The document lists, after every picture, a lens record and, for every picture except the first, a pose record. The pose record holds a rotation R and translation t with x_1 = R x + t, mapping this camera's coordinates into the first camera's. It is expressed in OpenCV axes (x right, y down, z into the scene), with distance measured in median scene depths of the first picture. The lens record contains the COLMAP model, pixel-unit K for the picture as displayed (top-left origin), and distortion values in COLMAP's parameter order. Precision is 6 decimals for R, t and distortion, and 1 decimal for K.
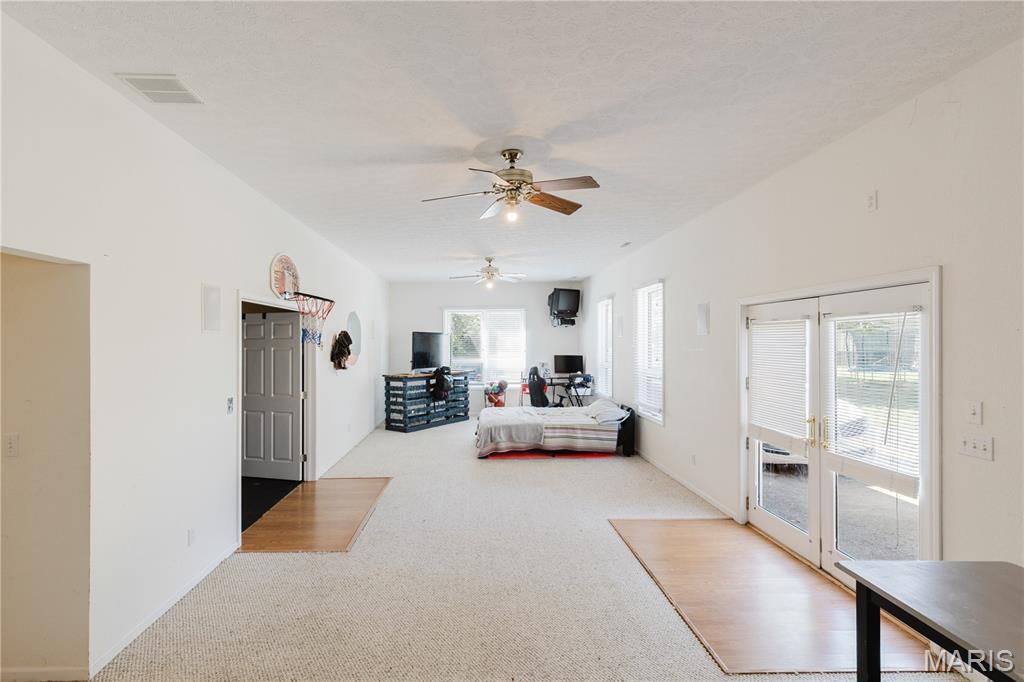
lens RADIAL K [[467.1, 0, 509.8], [0, 467.1, 343.0], [0, 0, 1]] dist [0.002531, 0.000294]
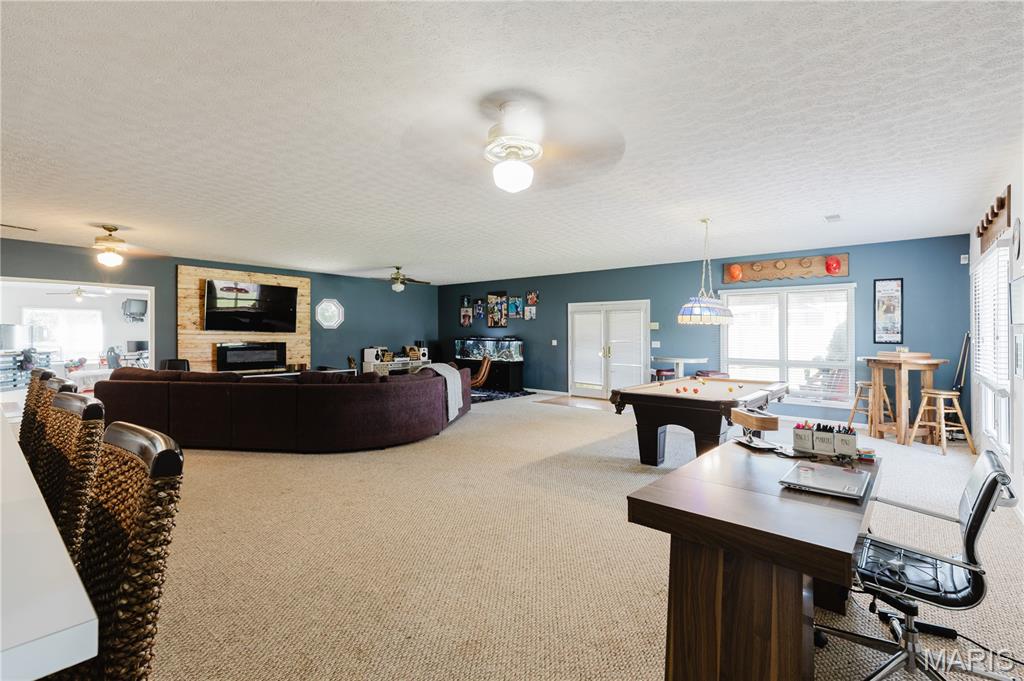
lens RADIAL K [[467.1, 0, 513.7], [0, 467.1, 342.2], [0, 0, 1]] dist [0.002531, 0.000294]
pose [[0.708662, -0.003644, 0.705539, -0.102613], [-0.003148, 0.999960, 0.008327, 0.014857], [-0.705541, -0.008122, 0.708622, -1.132811]]
